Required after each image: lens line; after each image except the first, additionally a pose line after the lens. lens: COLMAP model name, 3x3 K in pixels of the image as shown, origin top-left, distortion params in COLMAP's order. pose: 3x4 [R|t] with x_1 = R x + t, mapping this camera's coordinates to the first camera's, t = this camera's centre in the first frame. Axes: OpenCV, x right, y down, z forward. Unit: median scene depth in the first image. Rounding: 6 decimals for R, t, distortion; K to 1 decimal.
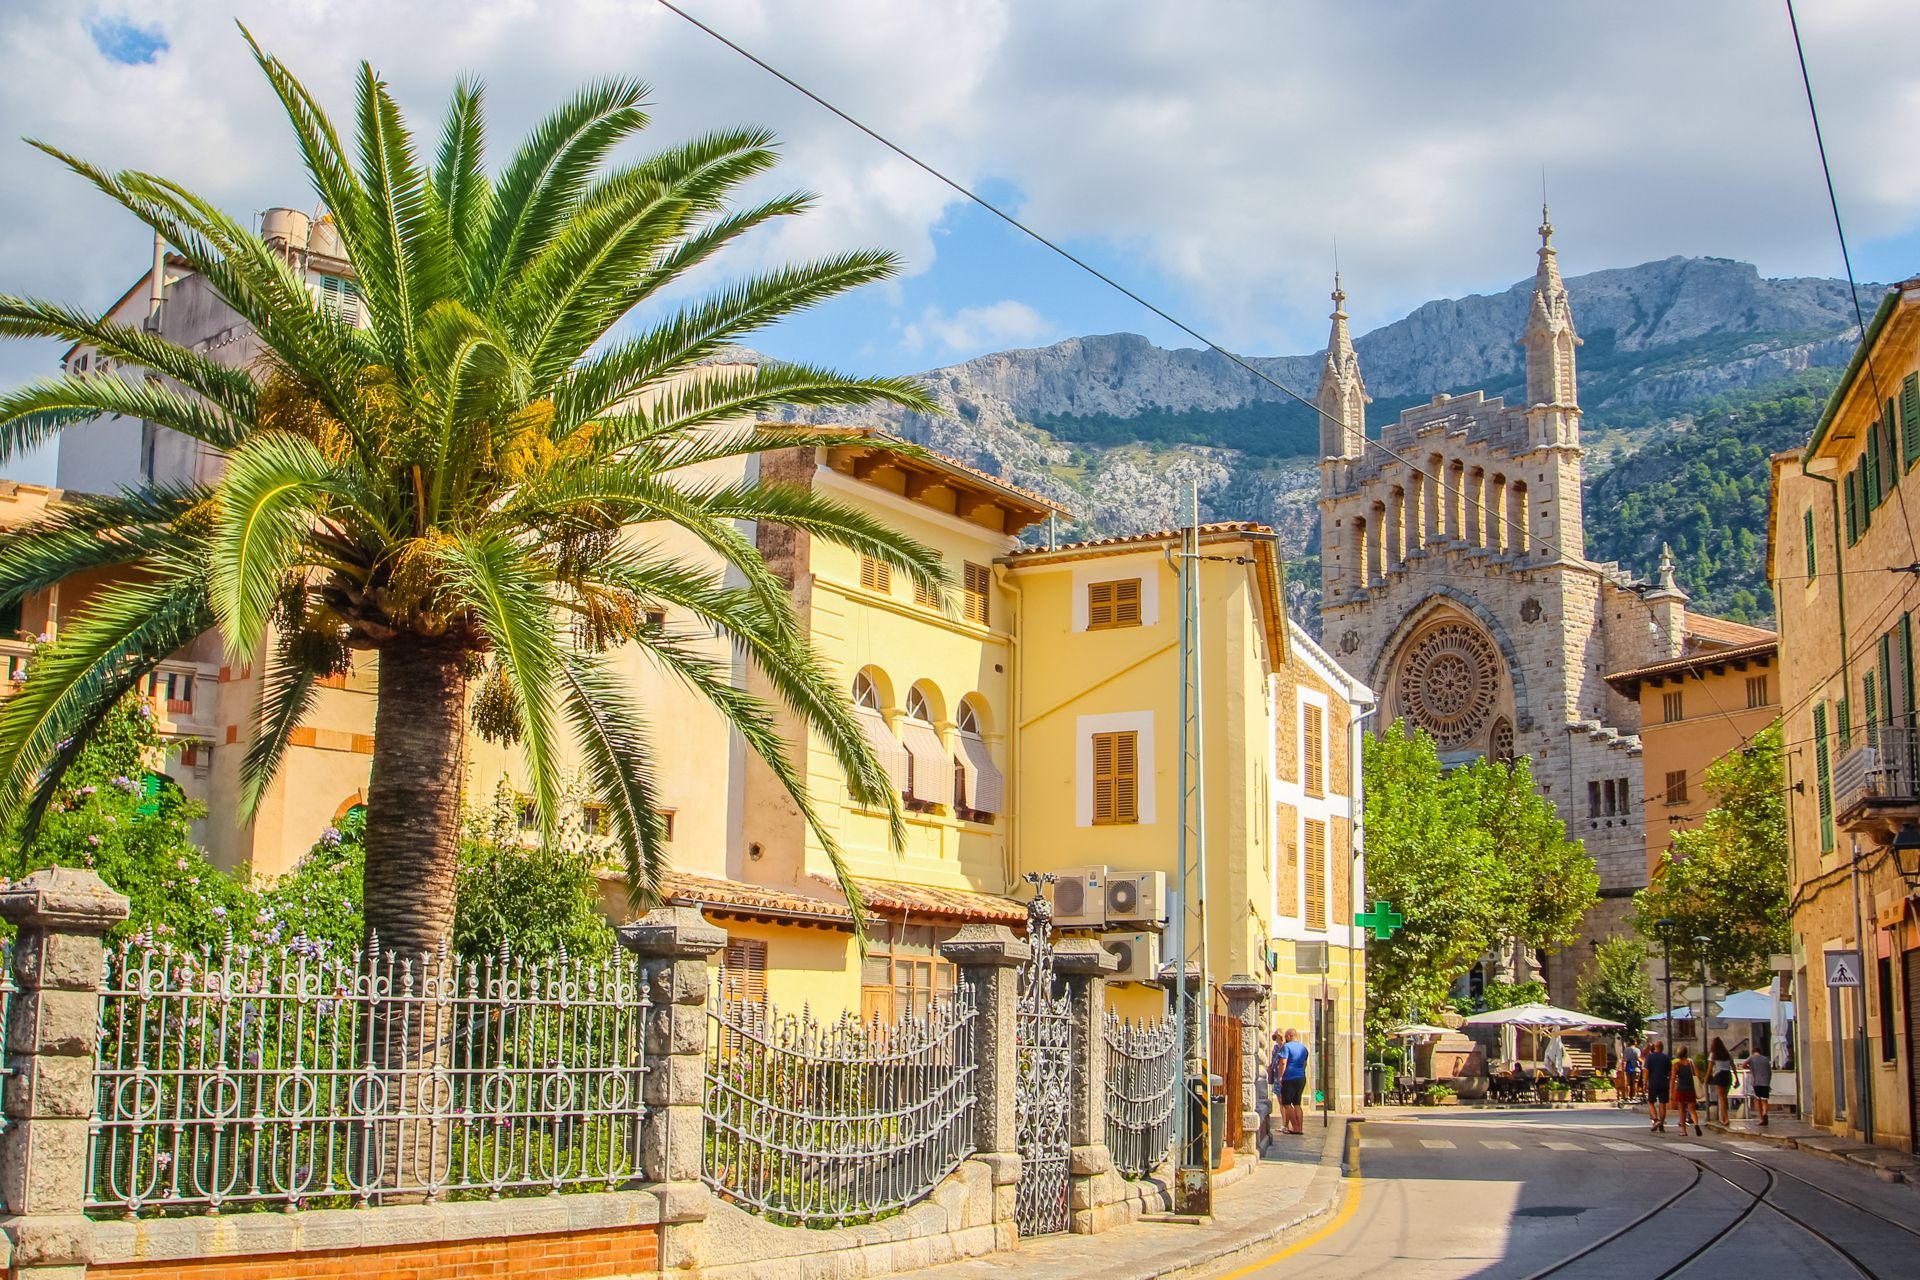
lens RADIAL K [[2599.7, 0, 960.0], [0, 2599.7, 640.0], [0, 0, 1]] dist [-0.013374, 0.001518]
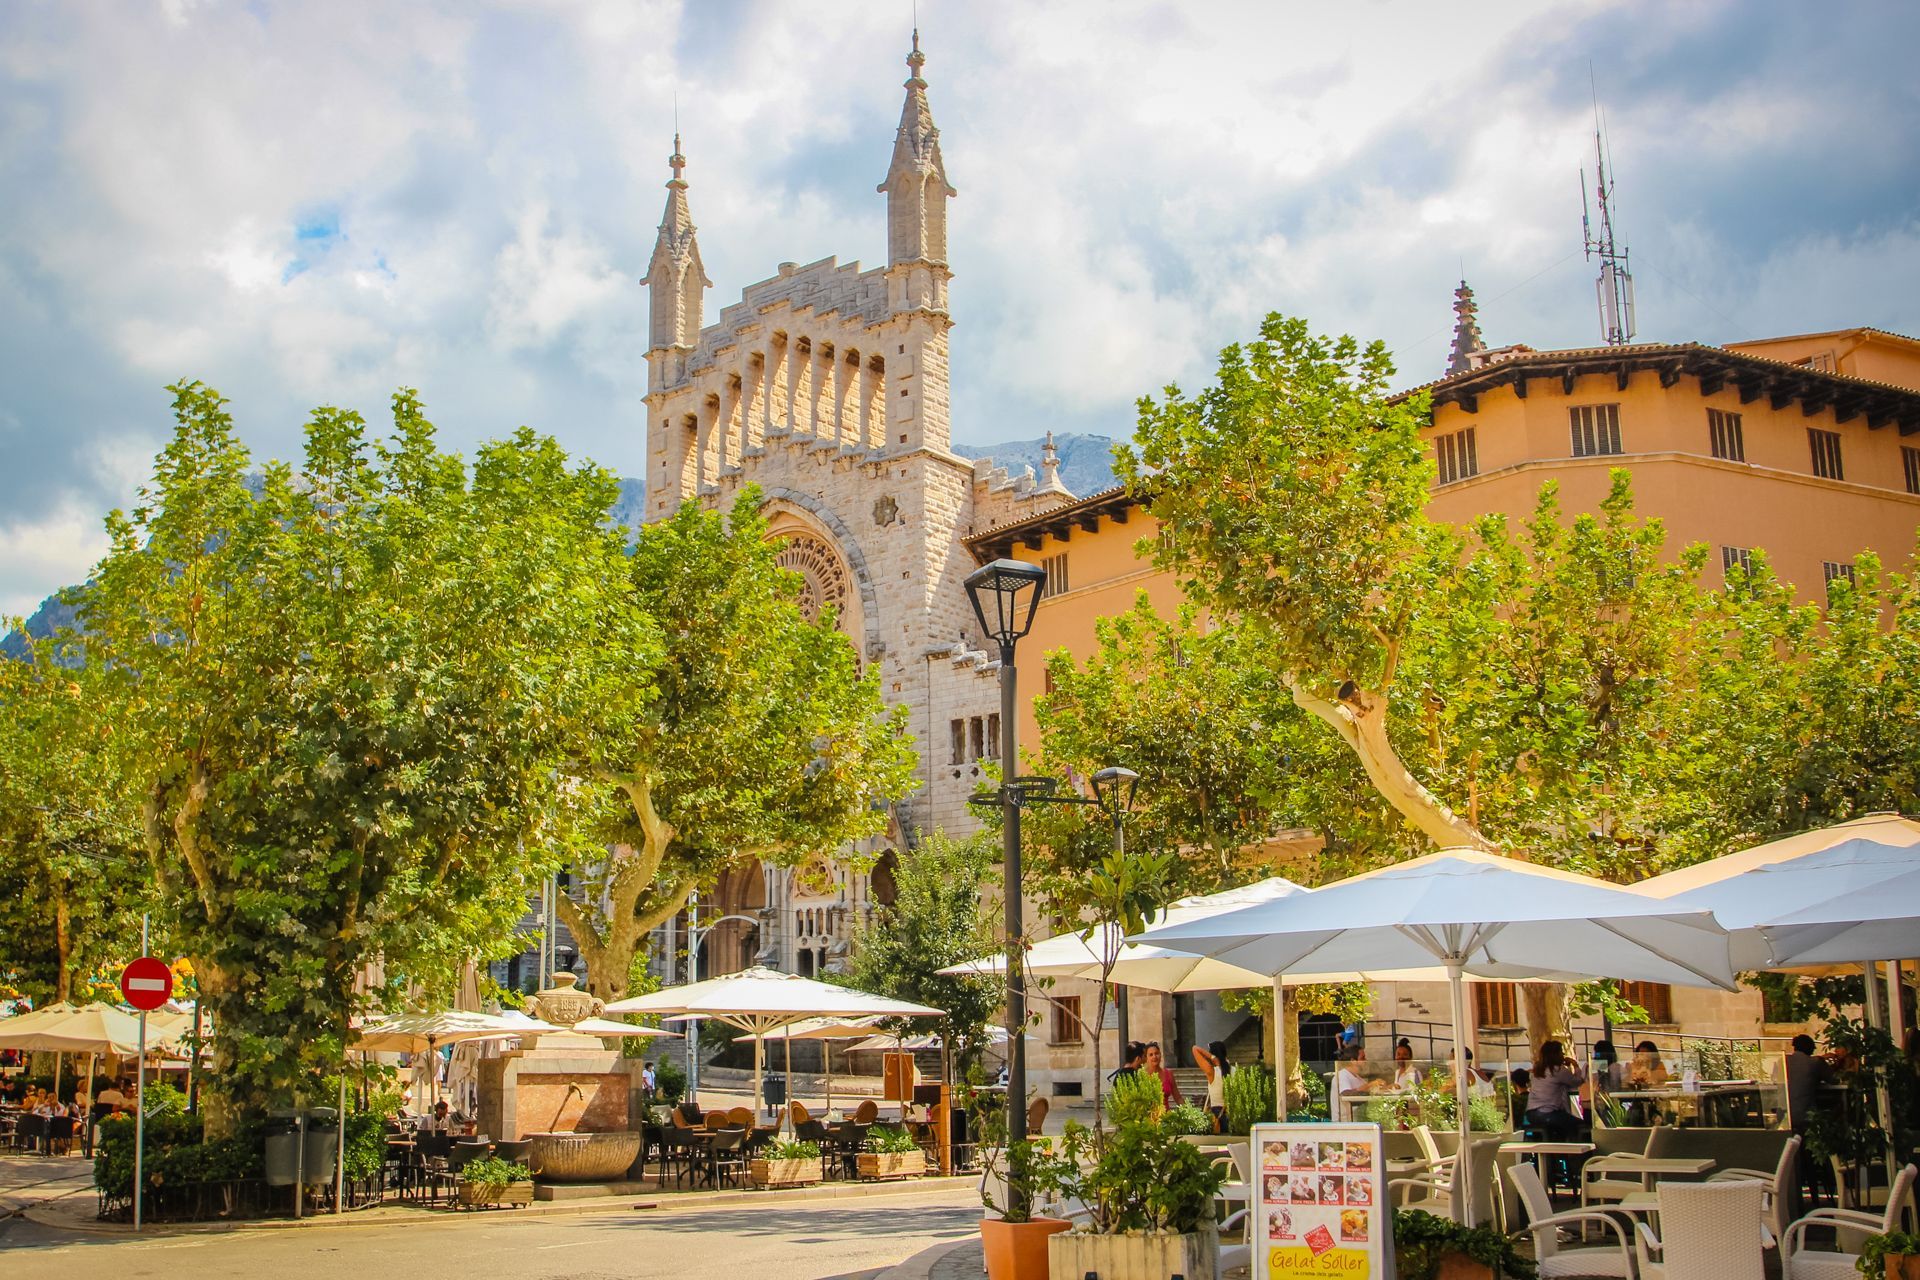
lens RADIAL K [[2010.0, 0, 960.0], [0, 2010.0, 640.0], [0, 0, 1]] dist [-0.022331, -0.007052]
pose [[0.976166, 0.025592, 0.215510, 0.109244], [-0.014086, 0.998400, -0.054758, 0.061623], [-0.216567, 0.050417, 0.974965, 0.391872]]
